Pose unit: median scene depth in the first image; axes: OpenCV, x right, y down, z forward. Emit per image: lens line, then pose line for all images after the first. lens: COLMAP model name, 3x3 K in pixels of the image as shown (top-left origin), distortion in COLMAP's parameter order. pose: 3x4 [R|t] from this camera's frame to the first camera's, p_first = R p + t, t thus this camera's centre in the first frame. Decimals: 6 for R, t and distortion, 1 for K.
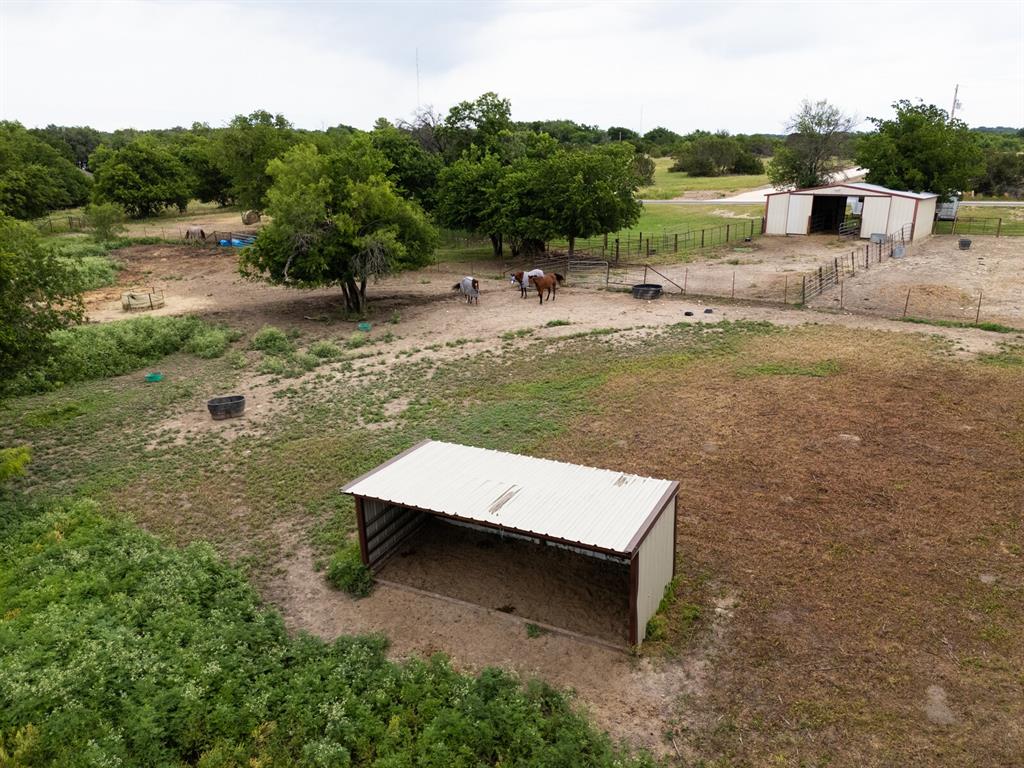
lens RADIAL K [[752.5, 0, 505.8], [0, 752.5, 381.8], [0, 0, 1]] dist [0.071903, -0.070486]
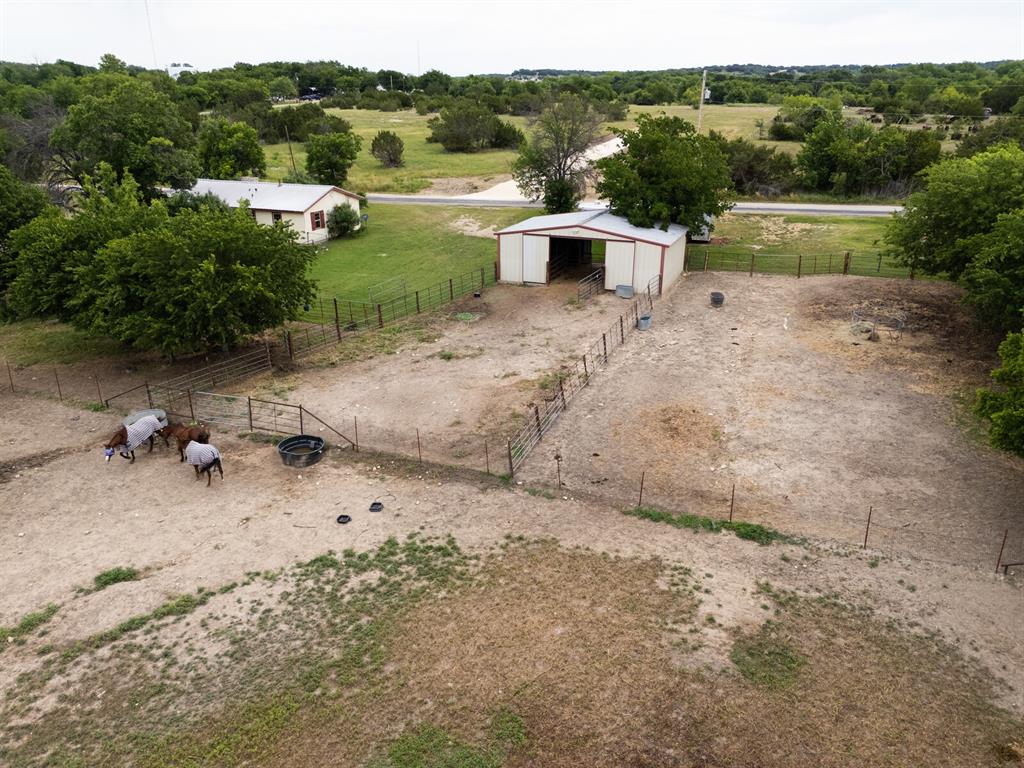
lens RADIAL K [[752.5, 0, 505.8], [0, 752.5, 381.8], [0, 0, 1]] dist [0.071903, -0.070486]
pose [[0.965859, -0.092049, 0.242166, 0.170184], [0.072395, 0.993410, 0.088861, -0.189127], [-0.248749, -0.068296, 0.966157, 0.253956]]
